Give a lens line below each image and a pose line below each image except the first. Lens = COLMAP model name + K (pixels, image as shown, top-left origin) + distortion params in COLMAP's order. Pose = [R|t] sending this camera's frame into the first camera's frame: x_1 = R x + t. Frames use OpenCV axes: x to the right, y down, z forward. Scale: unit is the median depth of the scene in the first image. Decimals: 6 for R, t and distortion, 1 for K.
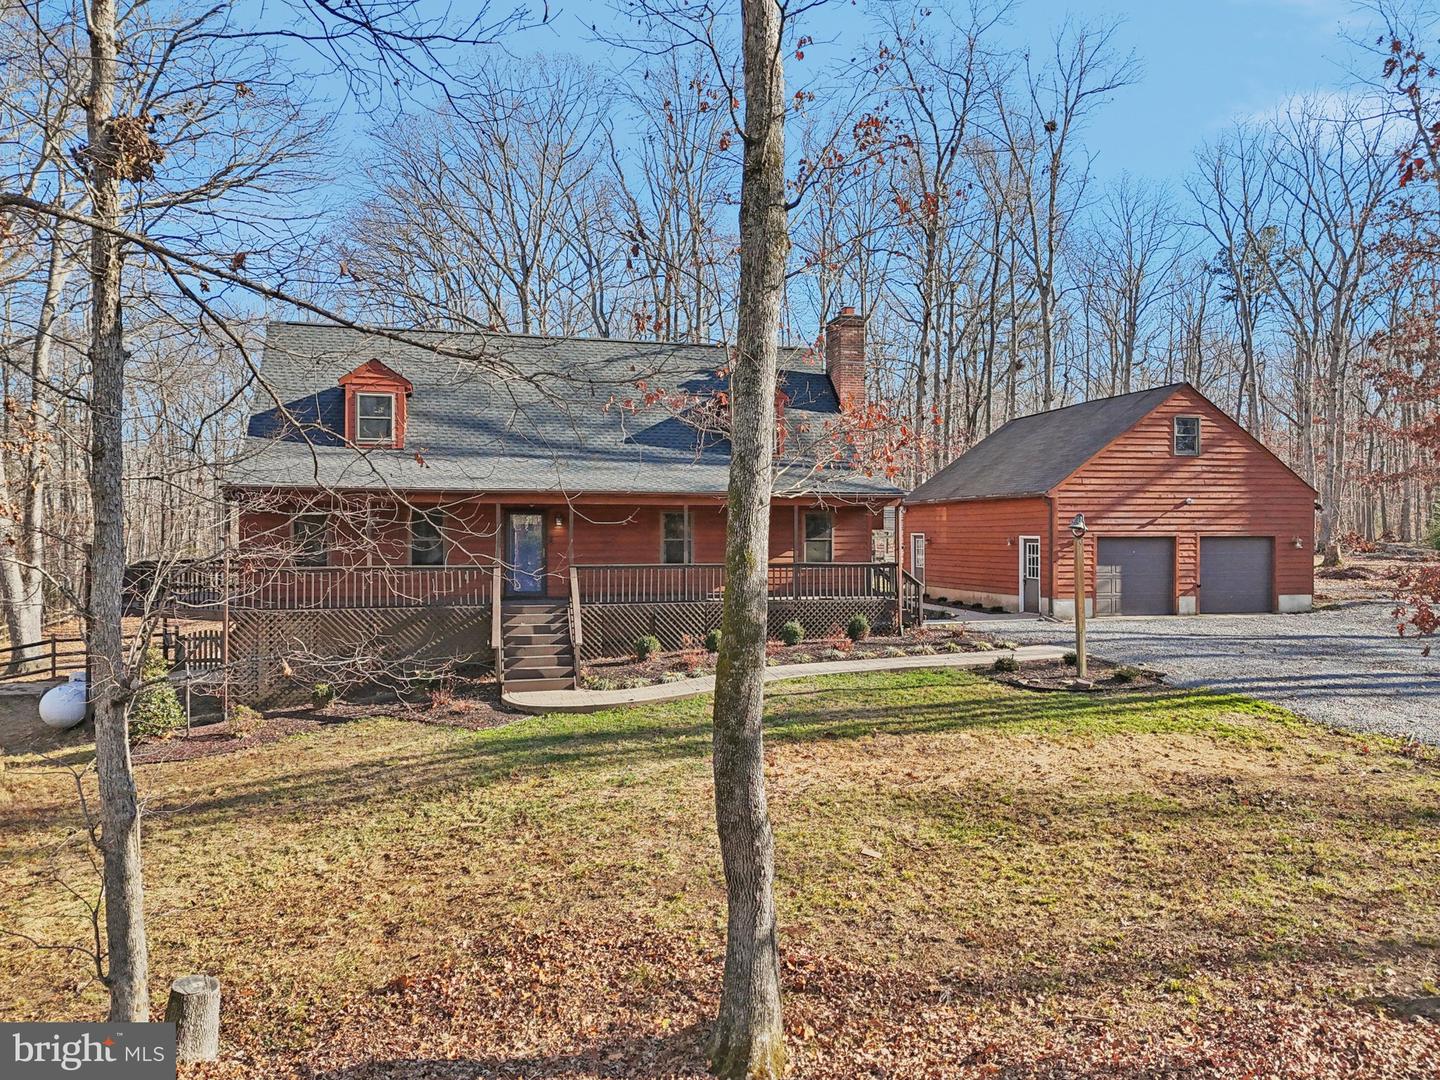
lens RADIAL K [[1074.5, 0, 722.2], [0, 1074.5, 543.9], [0, 0, 1]] dist [0.032291, -0.007963]
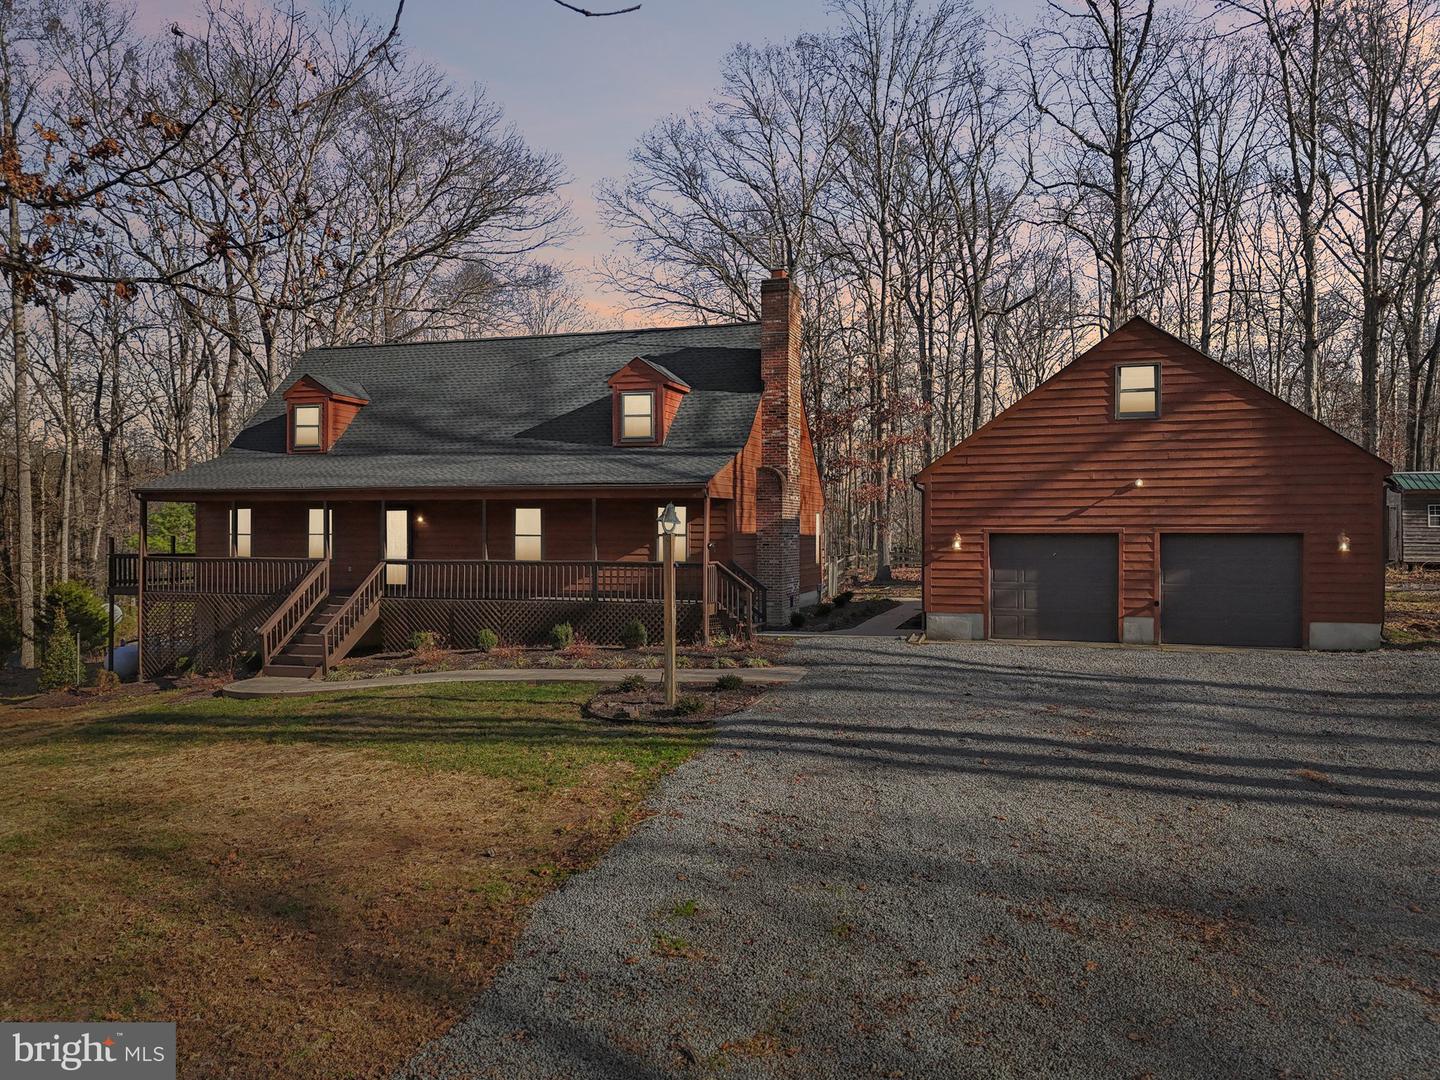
lens RADIAL K [[1074.5, 0, 722.2], [0, 1074.5, 543.9], [0, 0, 1]] dist [0.032291, -0.007963]
pose [[0.840685, 0.006559, -0.541484, 0.586364], [-0.005335, 0.999978, 0.003830, -0.001046], [0.541497, -0.000331, 0.840702, 0.256370]]
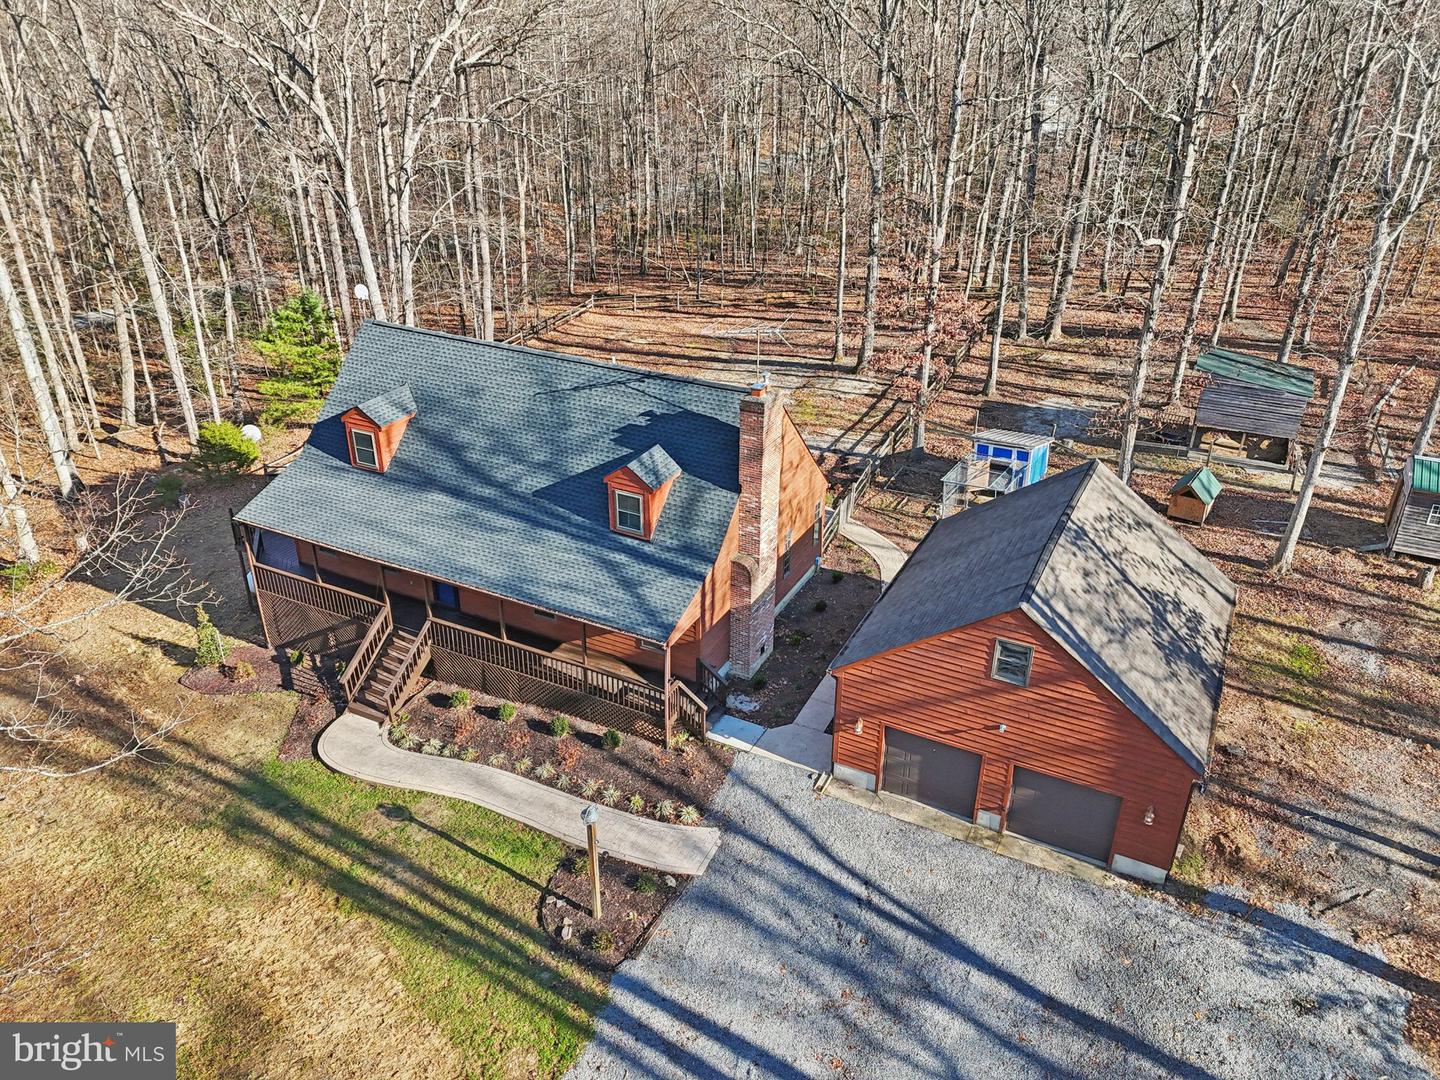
lens RADIAL K [[1066.0, 0, 720.0], [0, 1066.0, 540.0], [0, 0, 1]] dist [0.026811, -0.003999]
pose [[0.750695, 0.313250, -0.581663, 0.708883], [-0.015476, 0.888538, 0.458542, -0.555300], [0.660468, -0.335223, 0.671869, 0.336050]]
